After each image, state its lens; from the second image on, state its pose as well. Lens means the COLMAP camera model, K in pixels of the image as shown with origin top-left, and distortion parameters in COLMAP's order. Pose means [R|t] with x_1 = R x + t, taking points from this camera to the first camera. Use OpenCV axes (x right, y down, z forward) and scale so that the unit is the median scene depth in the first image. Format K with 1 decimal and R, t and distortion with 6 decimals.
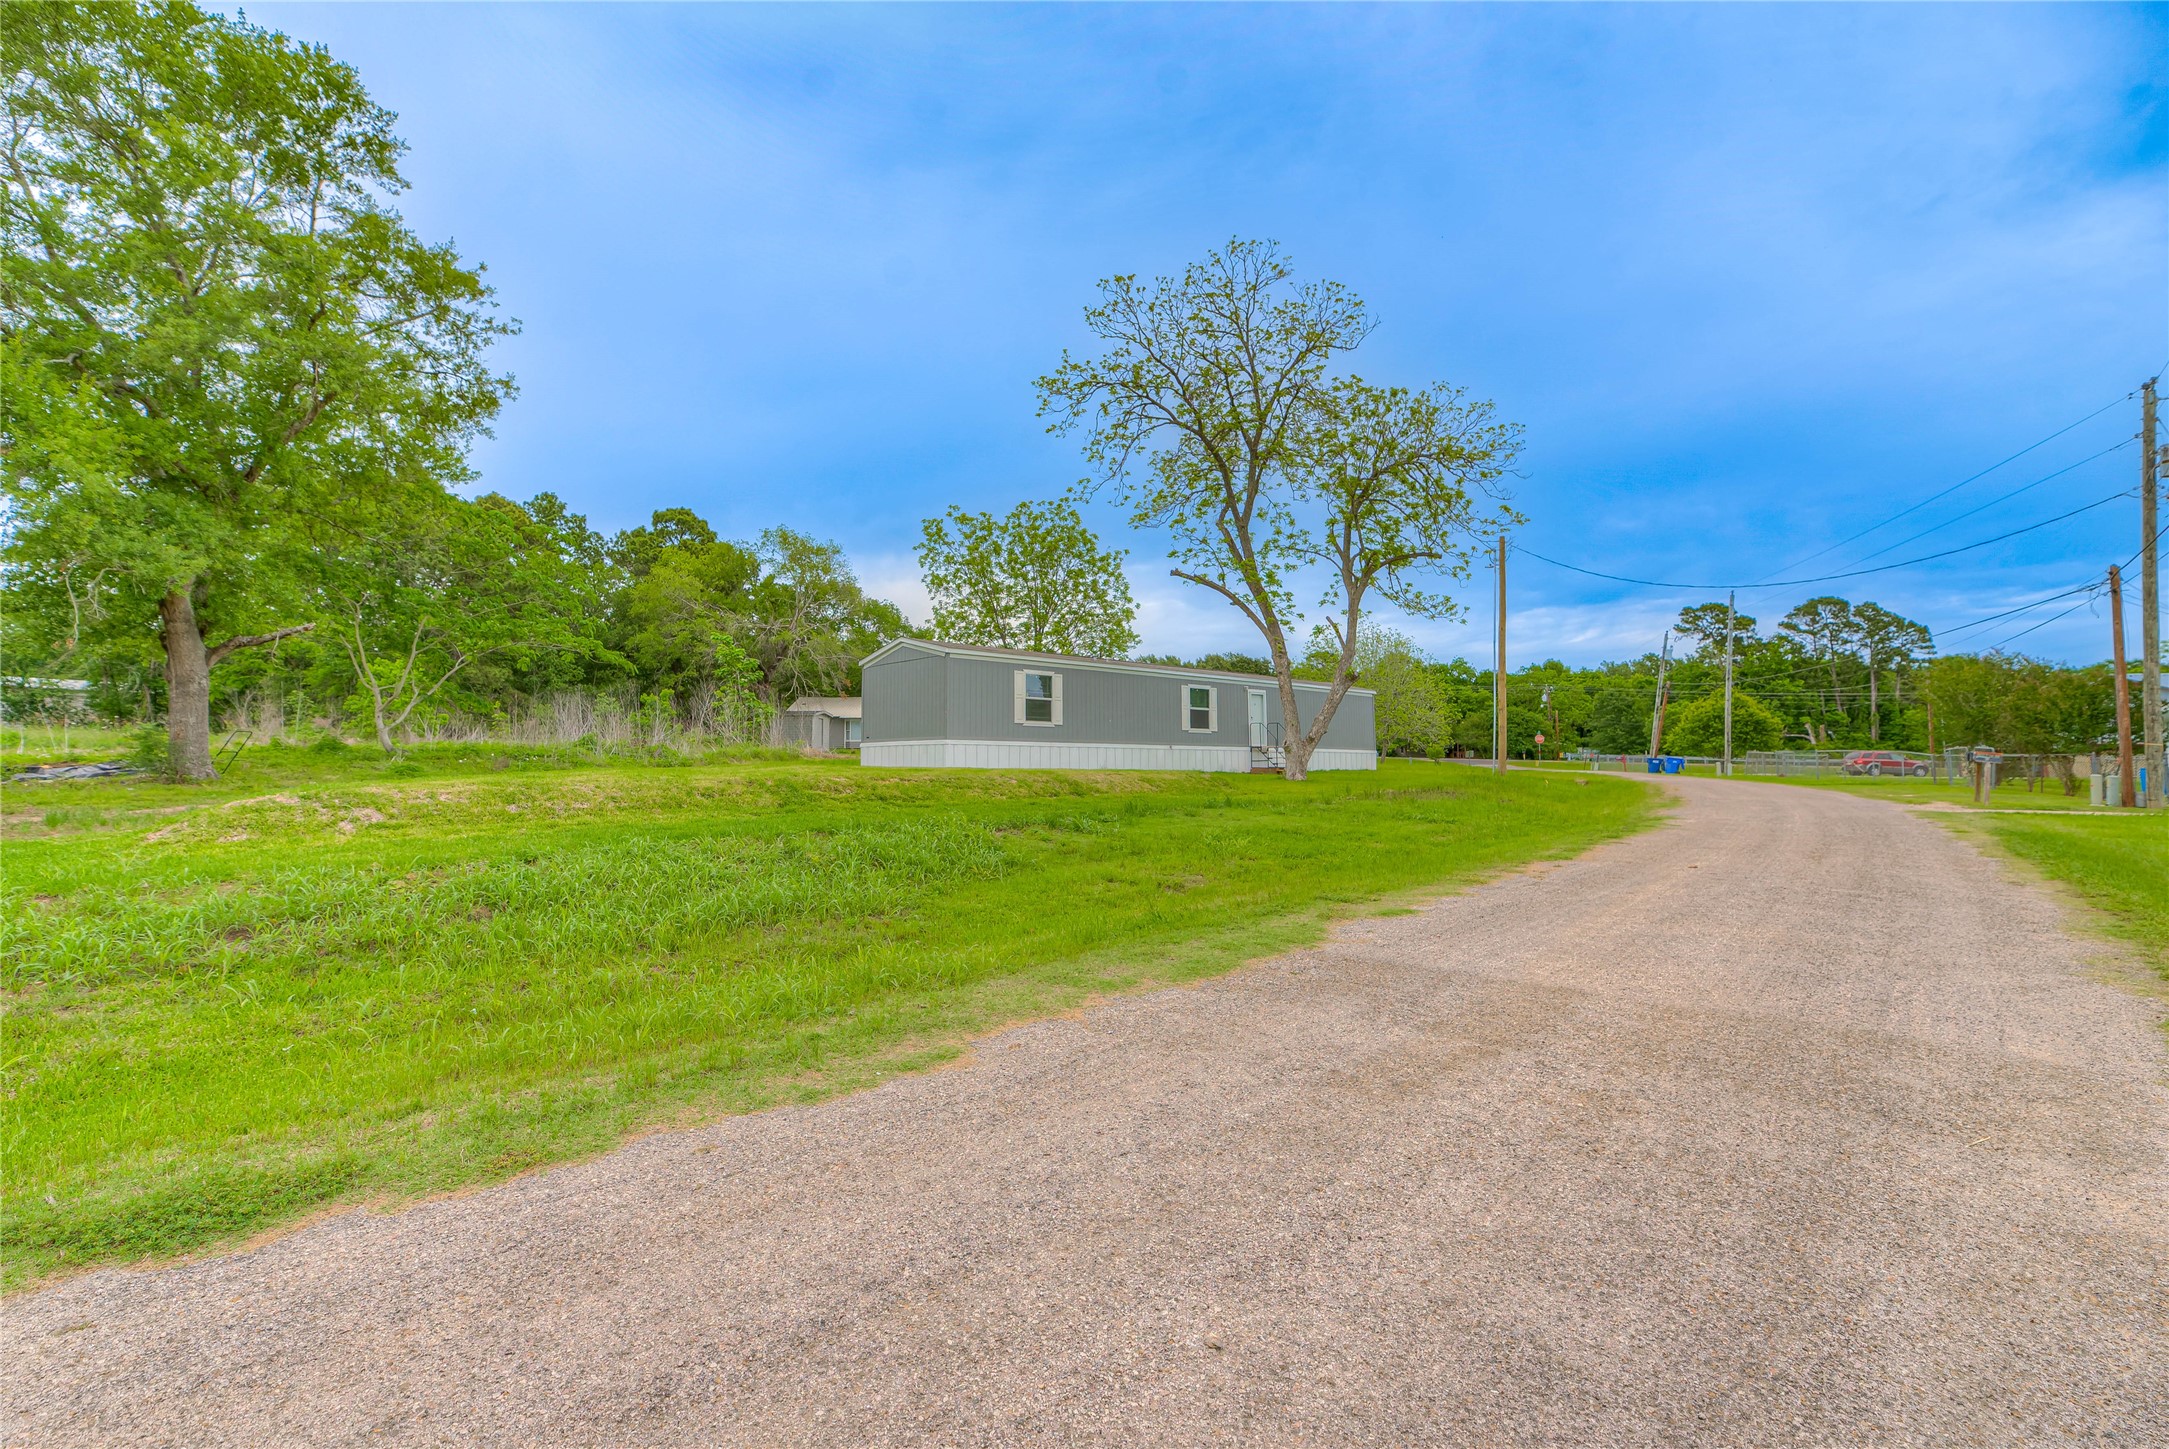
lens RADIAL K [[951.7, 0, 1063.3], [0, 951.7, 708.8], [0, 0, 1]] dist [0.008797, -0.000113]
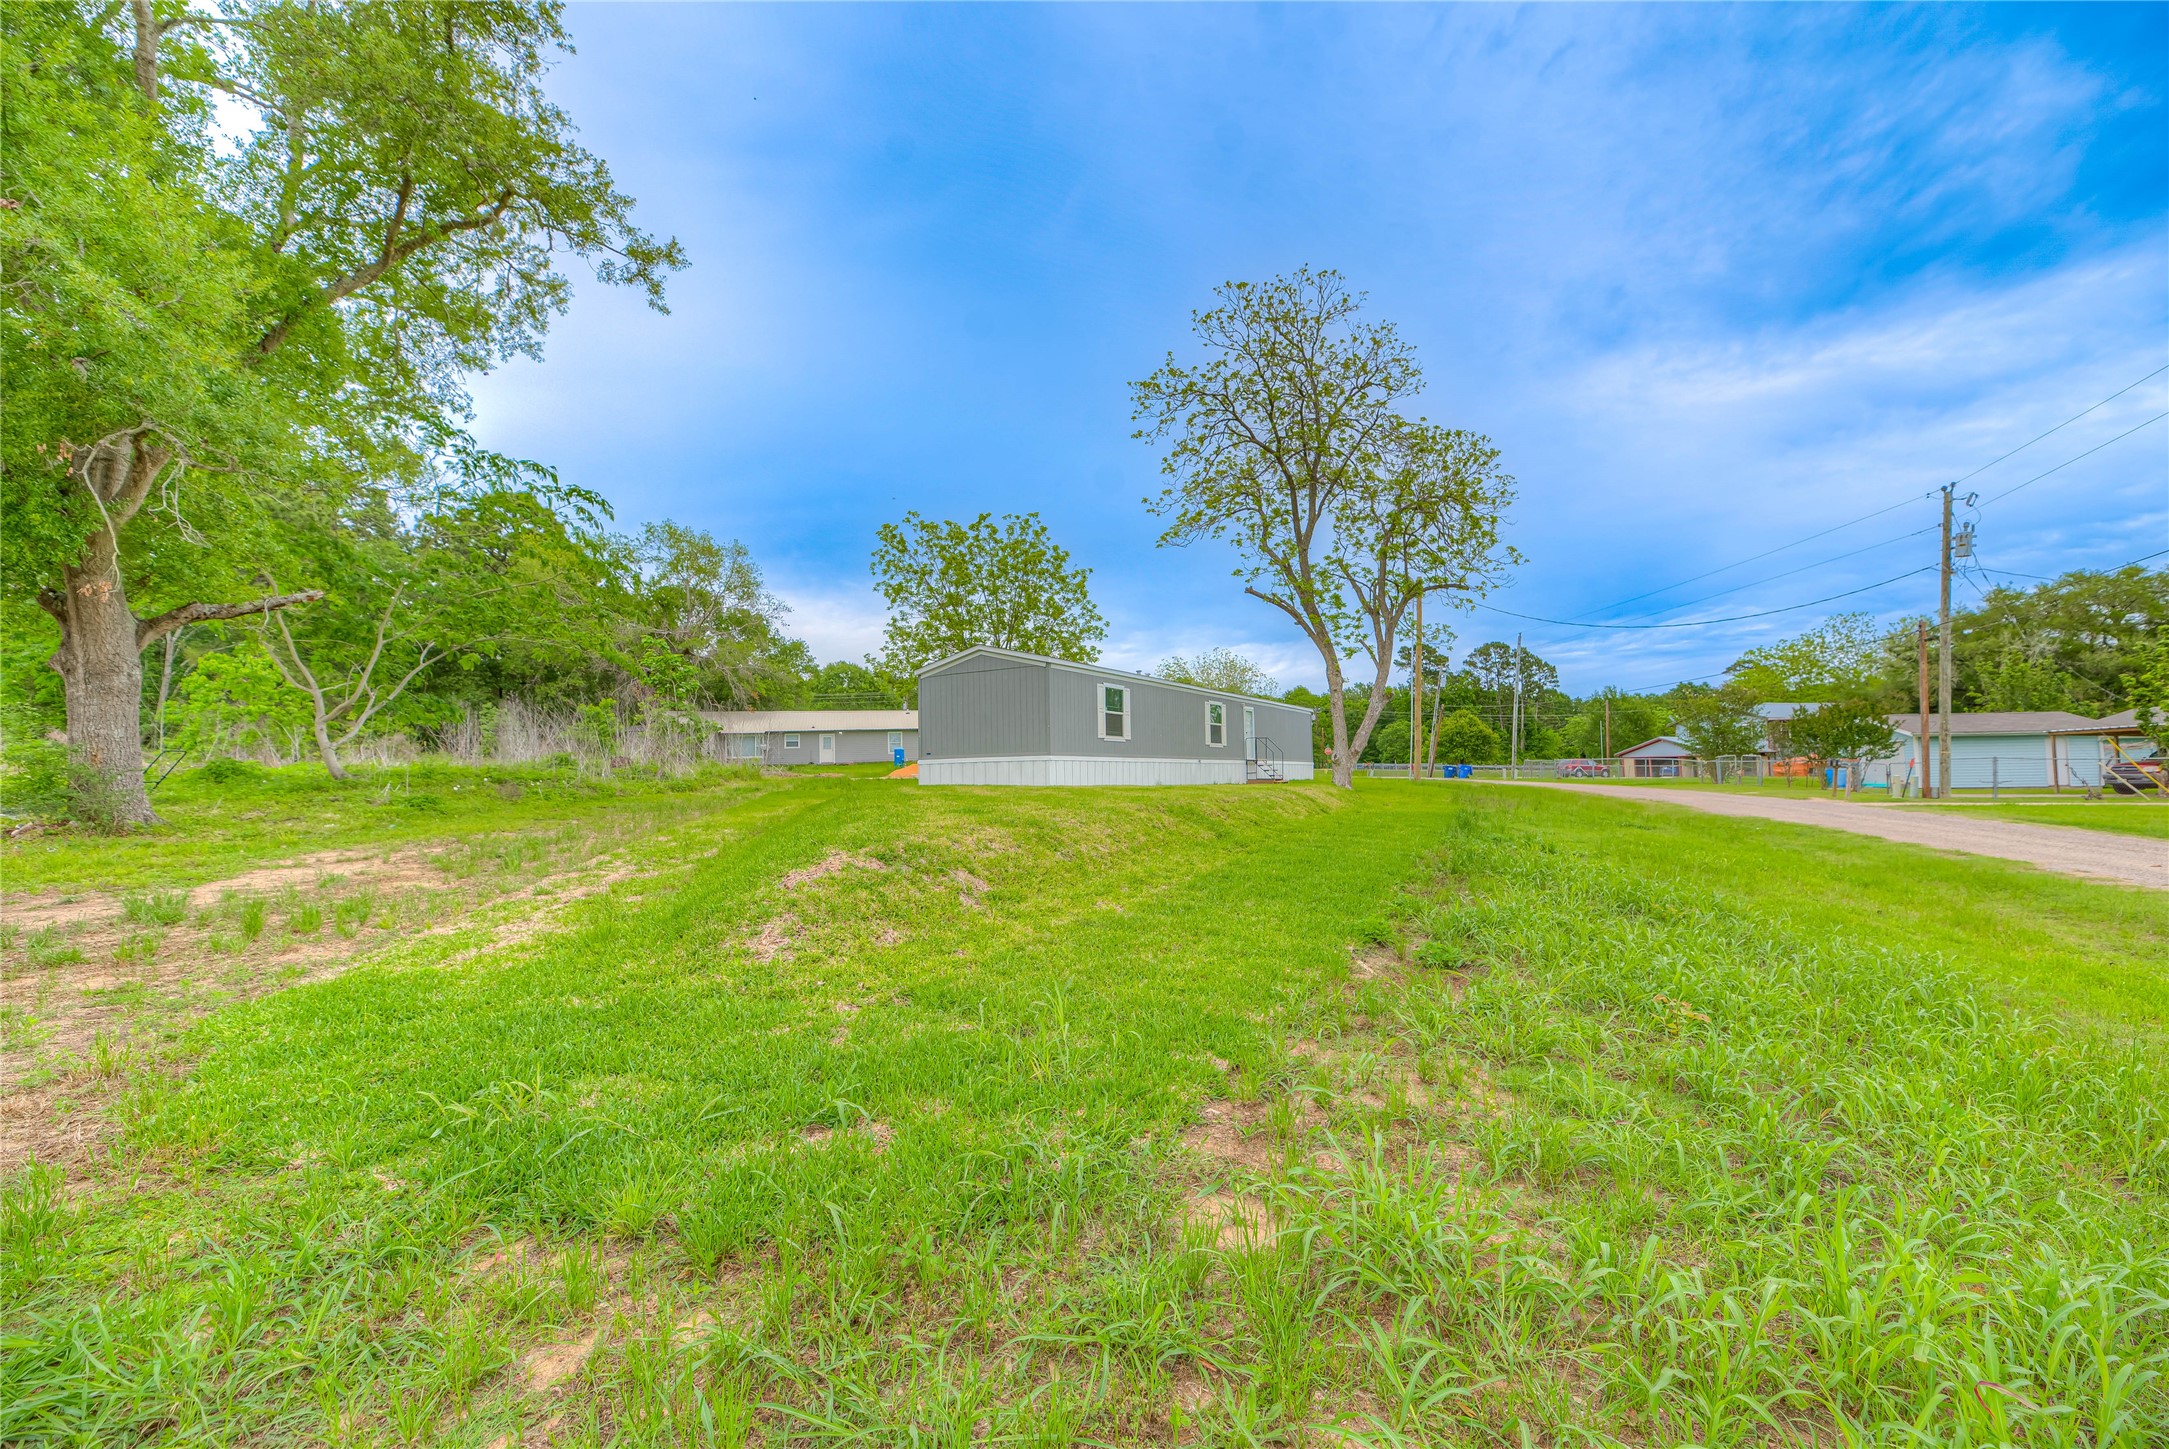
lens RADIAL K [[862.6, 0, 1121.4], [0, 862.6, 744.3], [0, 0, 1]] dist [0.011895, -0.002612]
pose [[0.950011, -0.002177, 0.312208, -0.194642], [-0.004679, 0.999764, 0.021210, 0.001742], [-0.312181, -0.021610, 0.949777, 0.104816]]
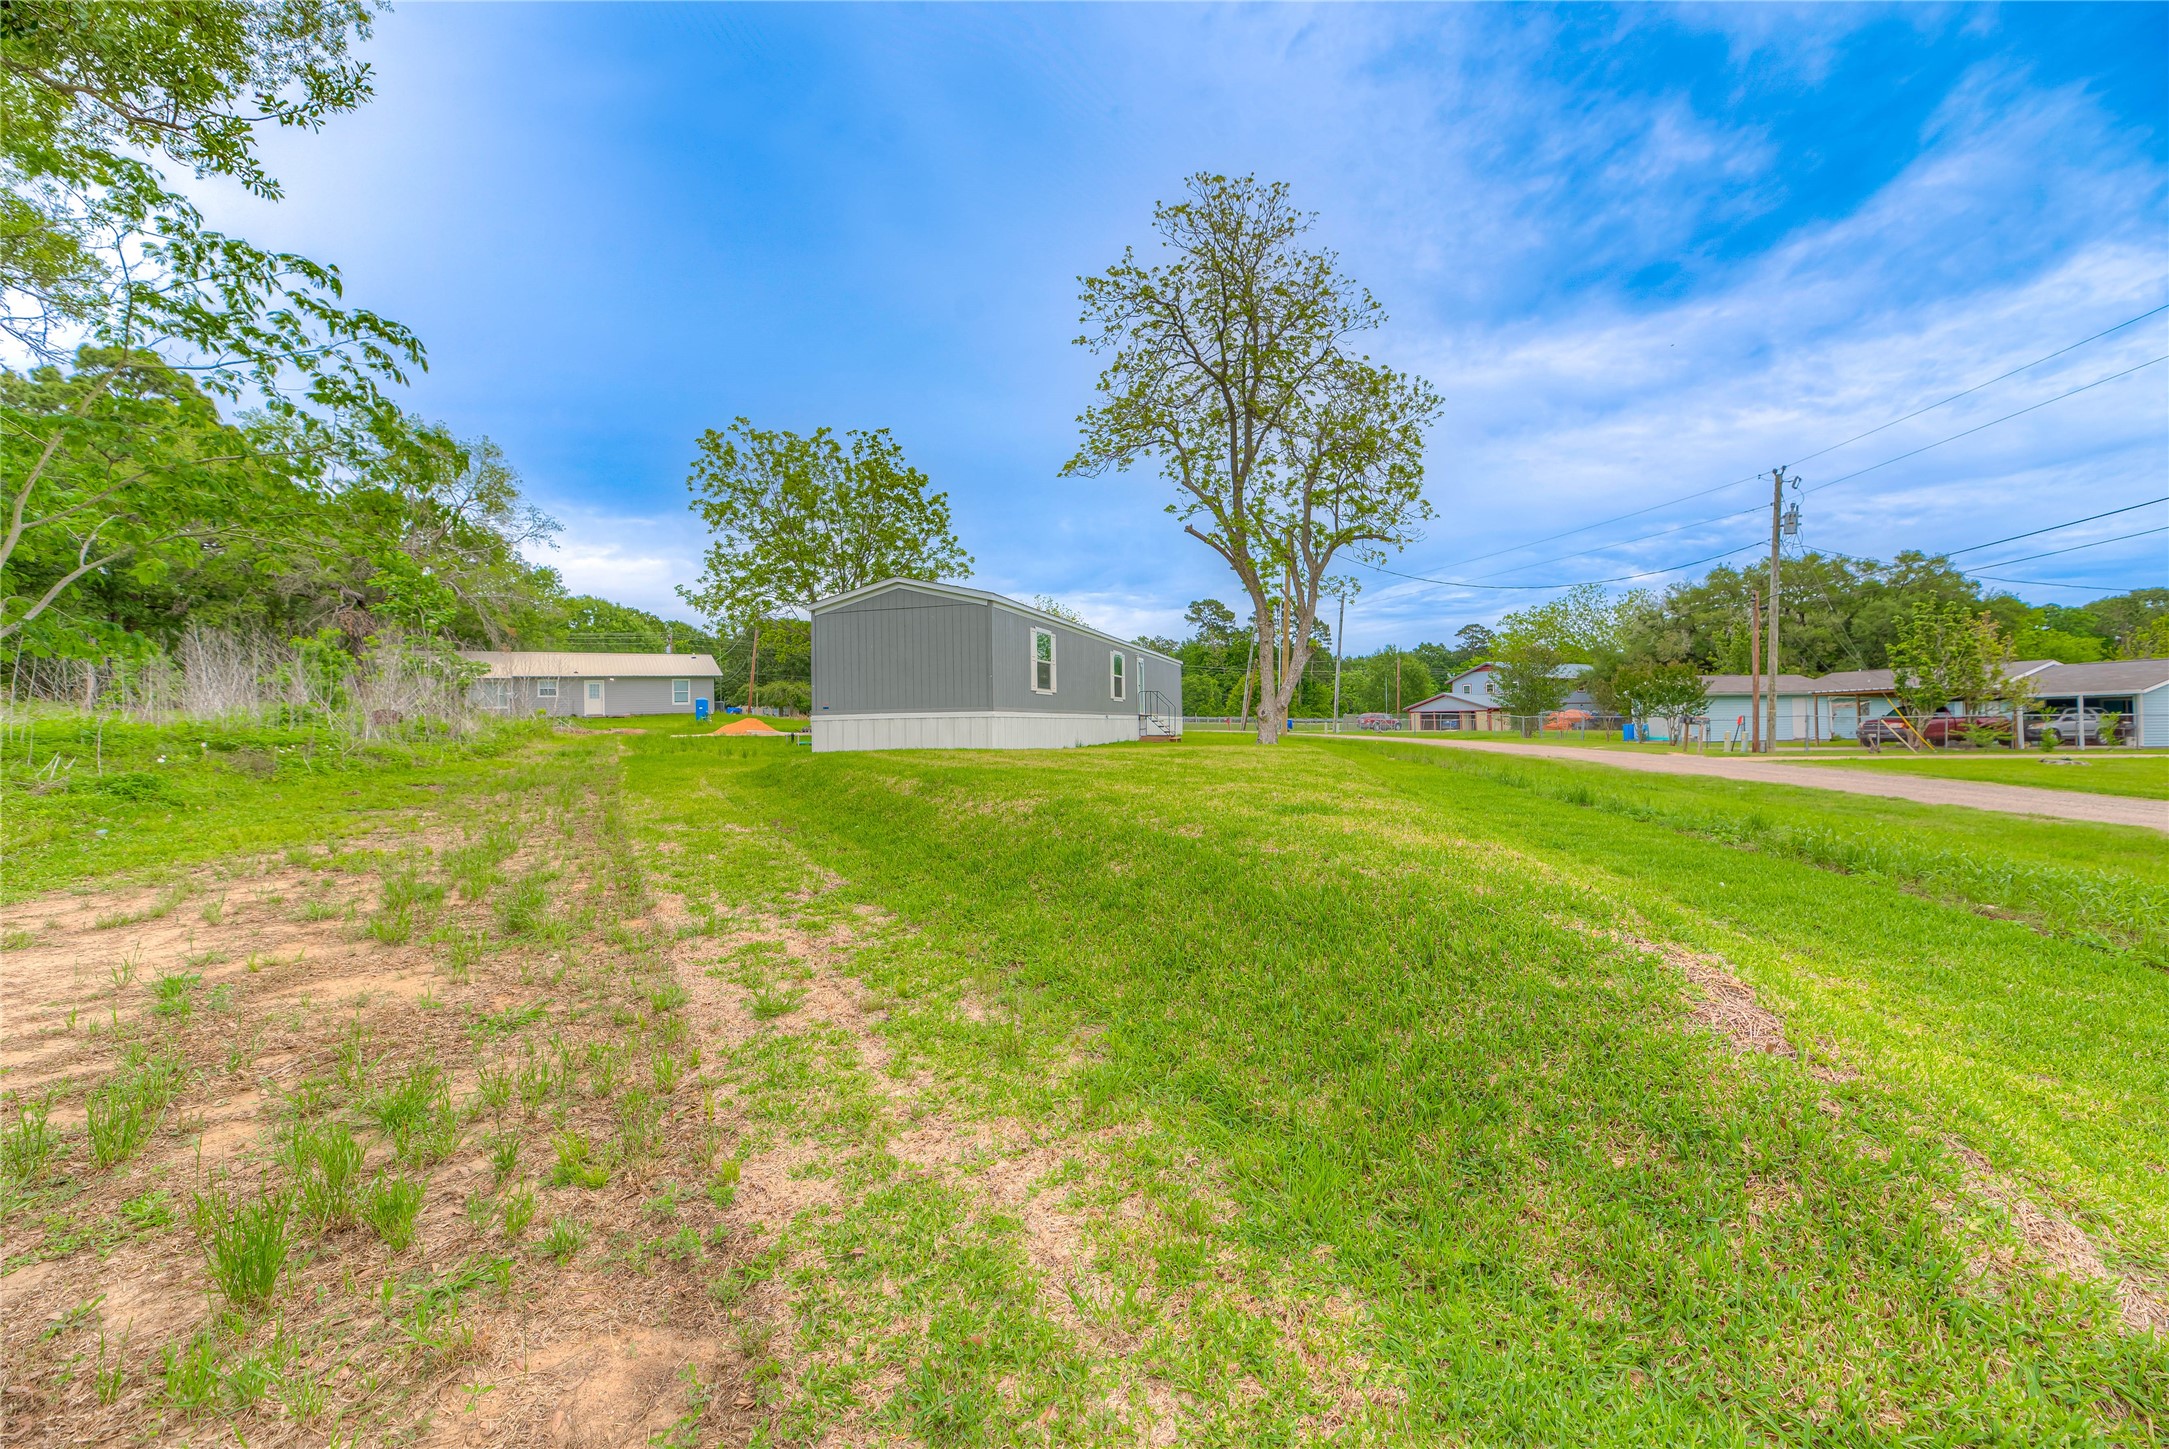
lens RADIAL K [[862.6, 0, 1084.4], [0, 862.6, 744.4], [0, 0, 1]] dist [0.011895, -0.002612]
pose [[0.846103, -0.025257, 0.532421, -0.272930], [-0.017901, 0.996967, 0.075741, 0.002151], [-0.532719, -0.073616, 0.843084, 0.215813]]
